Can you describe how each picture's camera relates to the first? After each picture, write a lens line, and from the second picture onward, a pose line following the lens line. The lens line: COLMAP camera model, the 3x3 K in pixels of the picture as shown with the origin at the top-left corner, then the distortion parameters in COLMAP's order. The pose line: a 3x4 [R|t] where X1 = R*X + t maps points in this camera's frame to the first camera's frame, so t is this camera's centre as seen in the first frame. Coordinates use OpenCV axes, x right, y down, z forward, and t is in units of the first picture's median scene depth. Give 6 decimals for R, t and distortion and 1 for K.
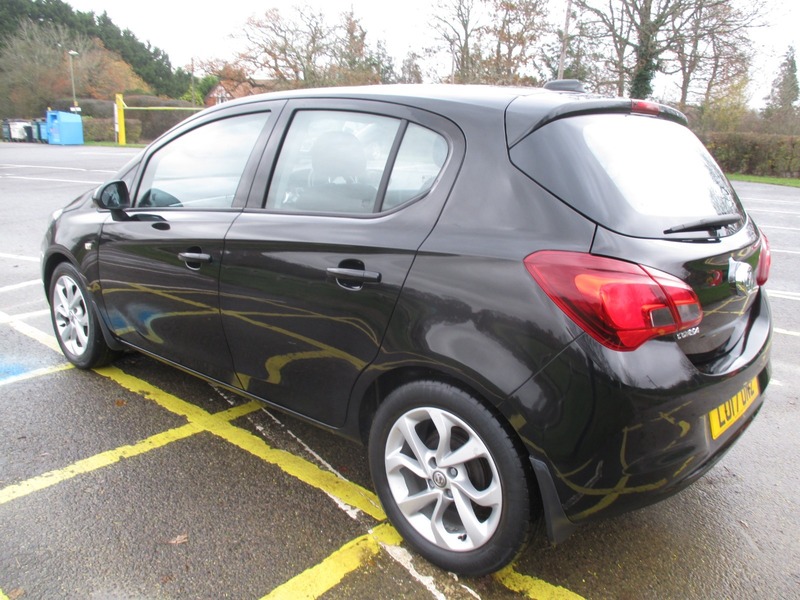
lens RADIAL K [[679.1, 0, 402.4], [0, 679.1, 303.9], [0, 0, 1]] dist [-0.027322, -0.011767]
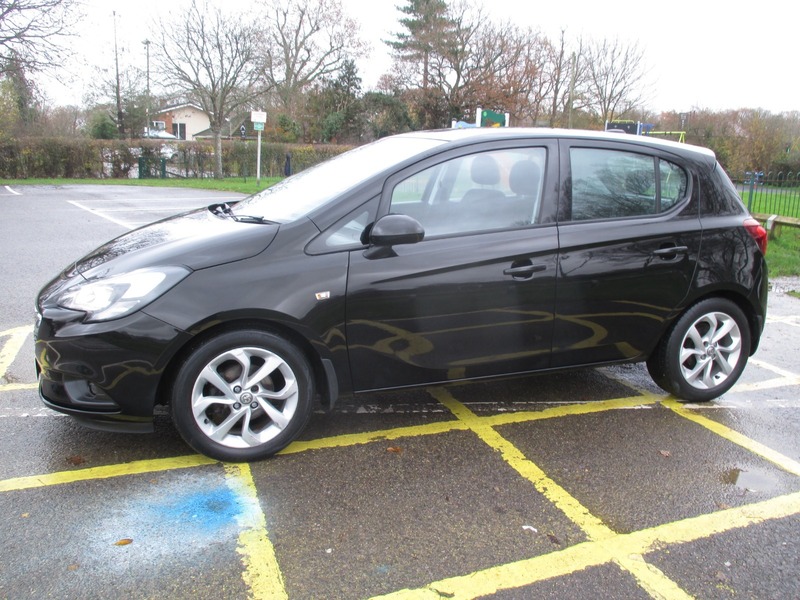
lens RADIAL K [[680.1, 0, 401.3], [0, 680.1, 315.9], [0, 0, 1]] dist [-0.030578, 0.004389]
pose [[0.469341, -0.220400, 0.855069, -1.274884], [0.207907, 0.968708, 0.135573, -0.174031], [-0.858192, 0.114145, 0.500477, 0.534262]]
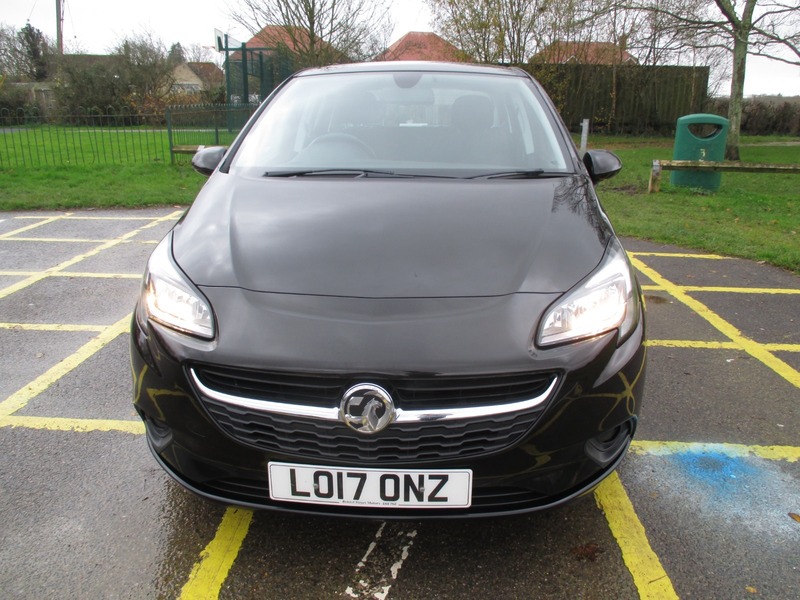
lens RADIAL K [[680.1, 0, 401.3], [0, 680.1, 315.9], [0, 0, 1]] dist [-0.030578, 0.004389]
pose [[-0.622782, -0.260792, 0.737652, -1.032005], [0.184803, 0.867101, 0.462584, -0.476911], [-0.760257, 0.424409, -0.491819, 1.794549]]
